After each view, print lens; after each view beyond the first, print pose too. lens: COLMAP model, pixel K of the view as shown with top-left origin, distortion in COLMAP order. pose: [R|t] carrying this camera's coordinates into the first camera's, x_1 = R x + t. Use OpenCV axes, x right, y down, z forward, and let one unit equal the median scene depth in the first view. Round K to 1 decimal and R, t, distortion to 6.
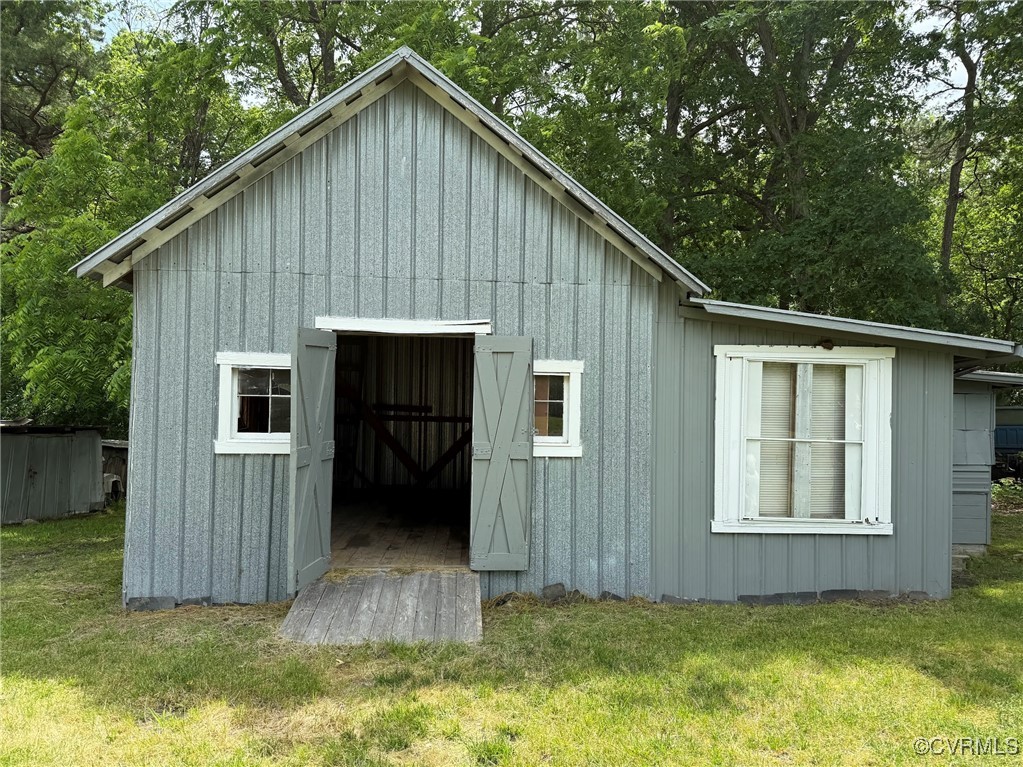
lens RADIAL K [[729.0, 0, 514.2], [0, 729.0, 378.7], [0, 0, 1]] dist [0.094481, -0.124222]
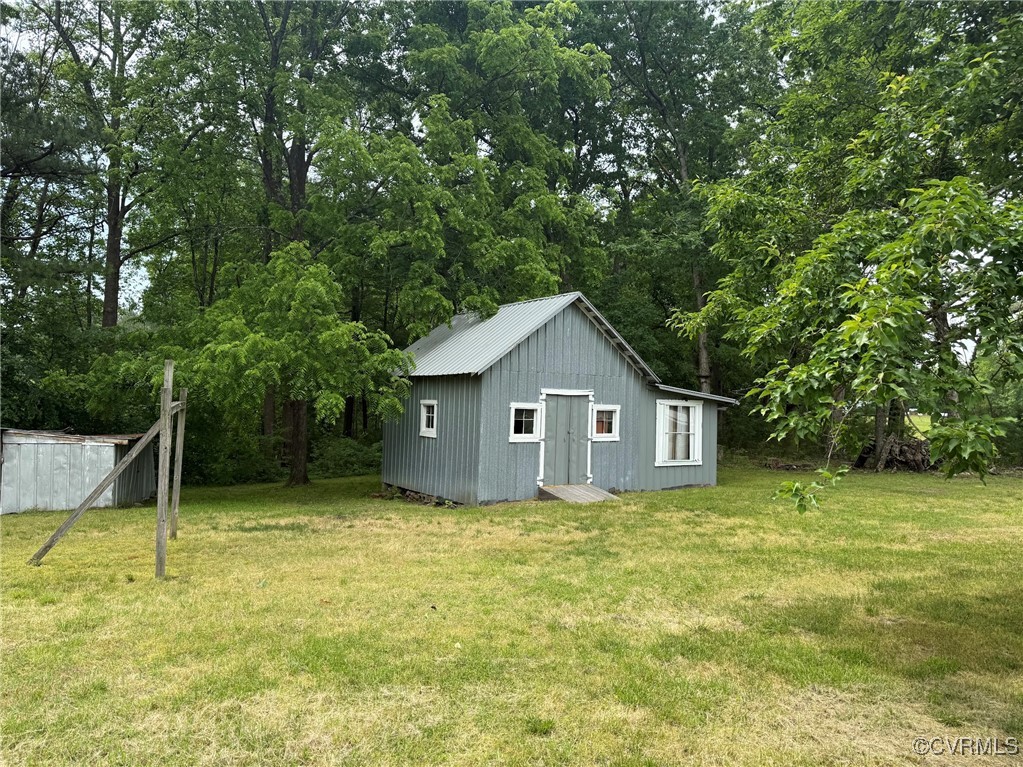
lens RADIAL K [[729.0, 0, 514.2], [0, 729.0, 378.7], [0, 0, 1]] dist [0.094481, -0.124222]
pose [[0.868817, 0.016277, 0.494866, -1.573614], [-0.013401, 0.999866, -0.009360, -0.091639], [-0.494953, 0.001500, 0.868919, -1.151020]]
